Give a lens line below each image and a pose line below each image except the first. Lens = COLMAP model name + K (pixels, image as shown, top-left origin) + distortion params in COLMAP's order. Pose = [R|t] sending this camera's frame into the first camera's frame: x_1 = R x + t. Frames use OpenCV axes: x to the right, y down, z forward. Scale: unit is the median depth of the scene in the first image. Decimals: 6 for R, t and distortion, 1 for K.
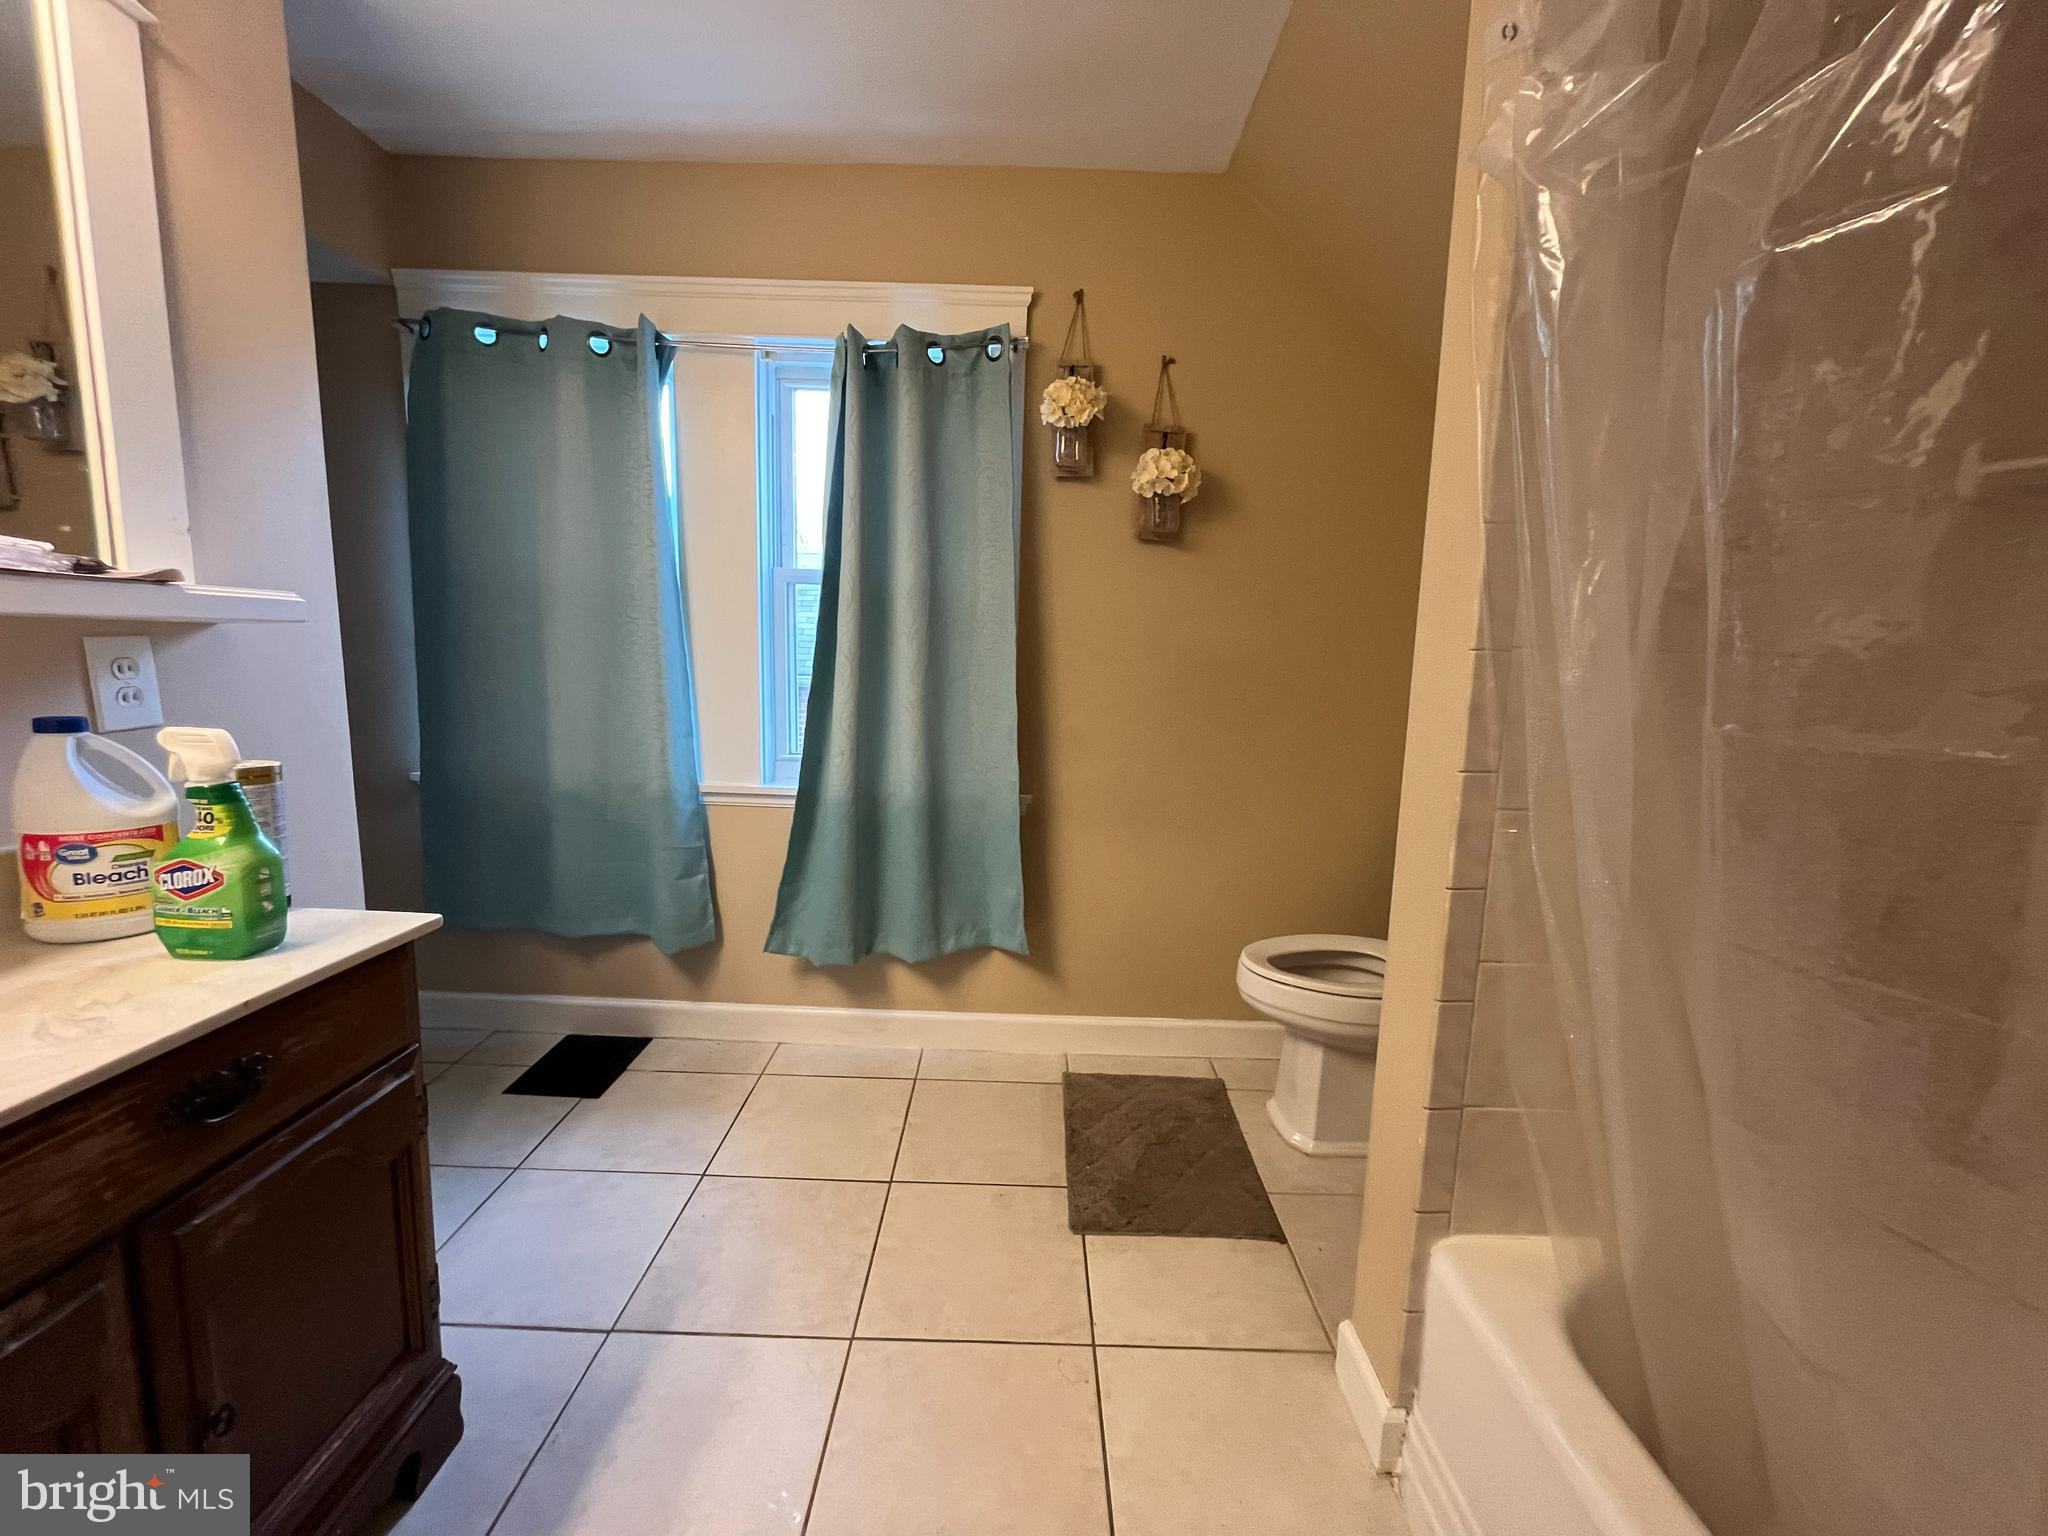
lens RADIAL K [[823.4, 0, 1017.8], [0, 823.4, 757.8], [0, 0, 1]] dist [-0.002553, -0.000470]
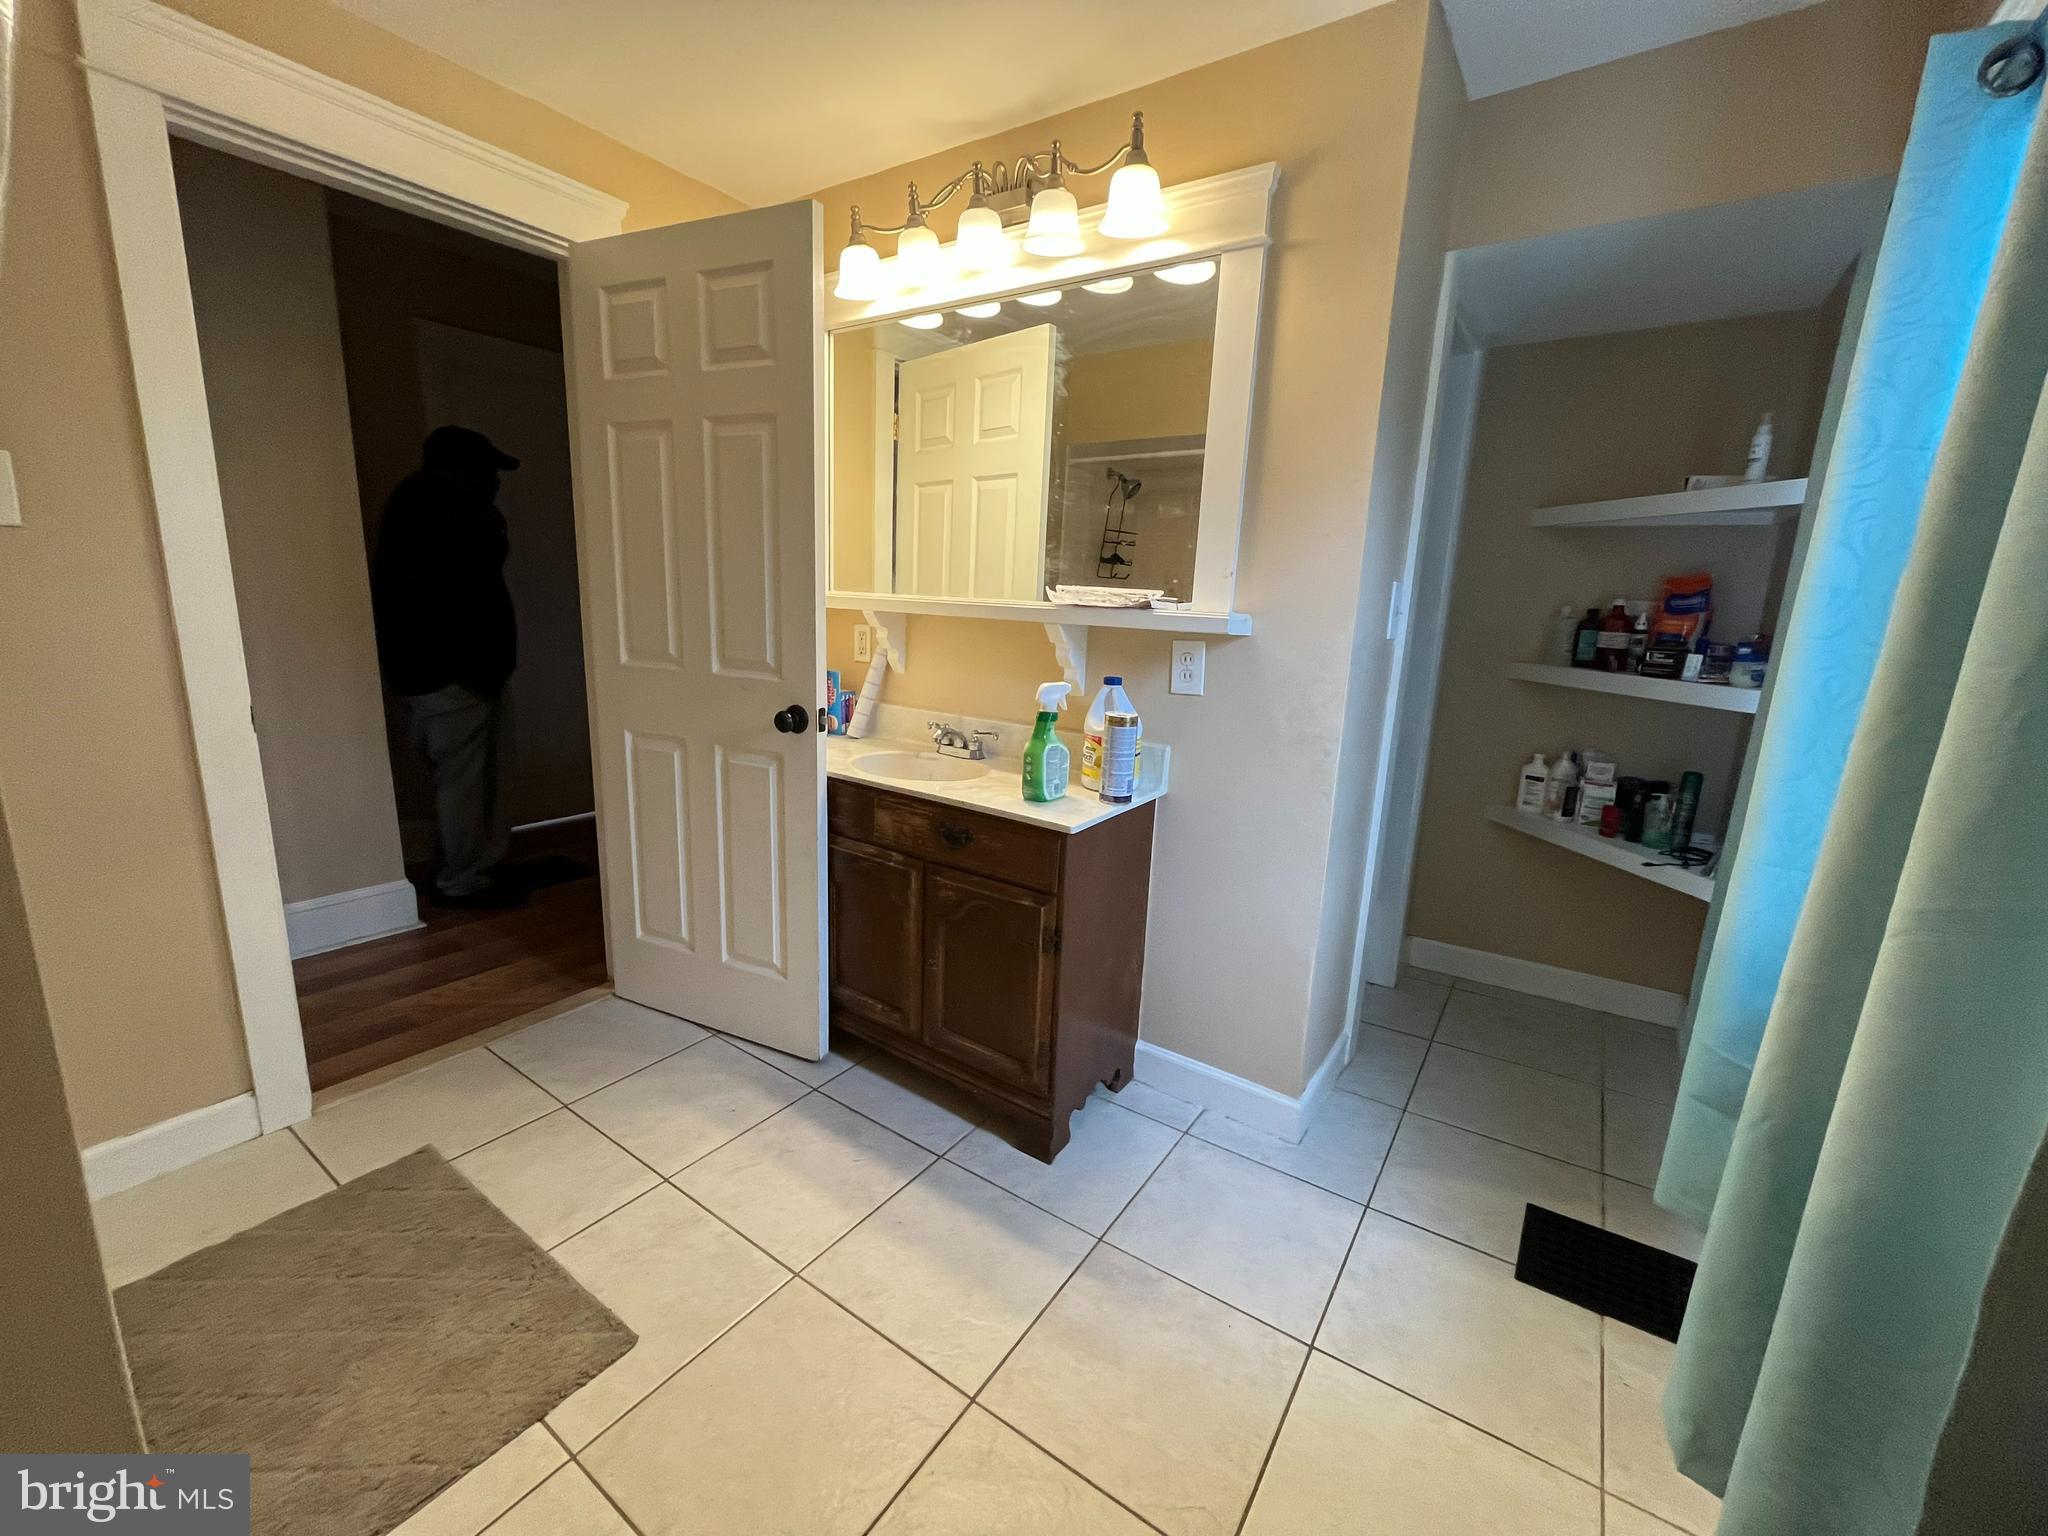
lens RADIAL K [[823.4, 0, 1020.8], [0, 823.4, 777.8], [0, 0, 1]] dist [-0.002553, -0.000470]
pose [[-0.567510, 0.122895, -0.814143, 0.539039], [-0.159609, 0.953622, 0.255207, -0.251532], [0.807748, 0.274777, -0.521575, 1.653984]]
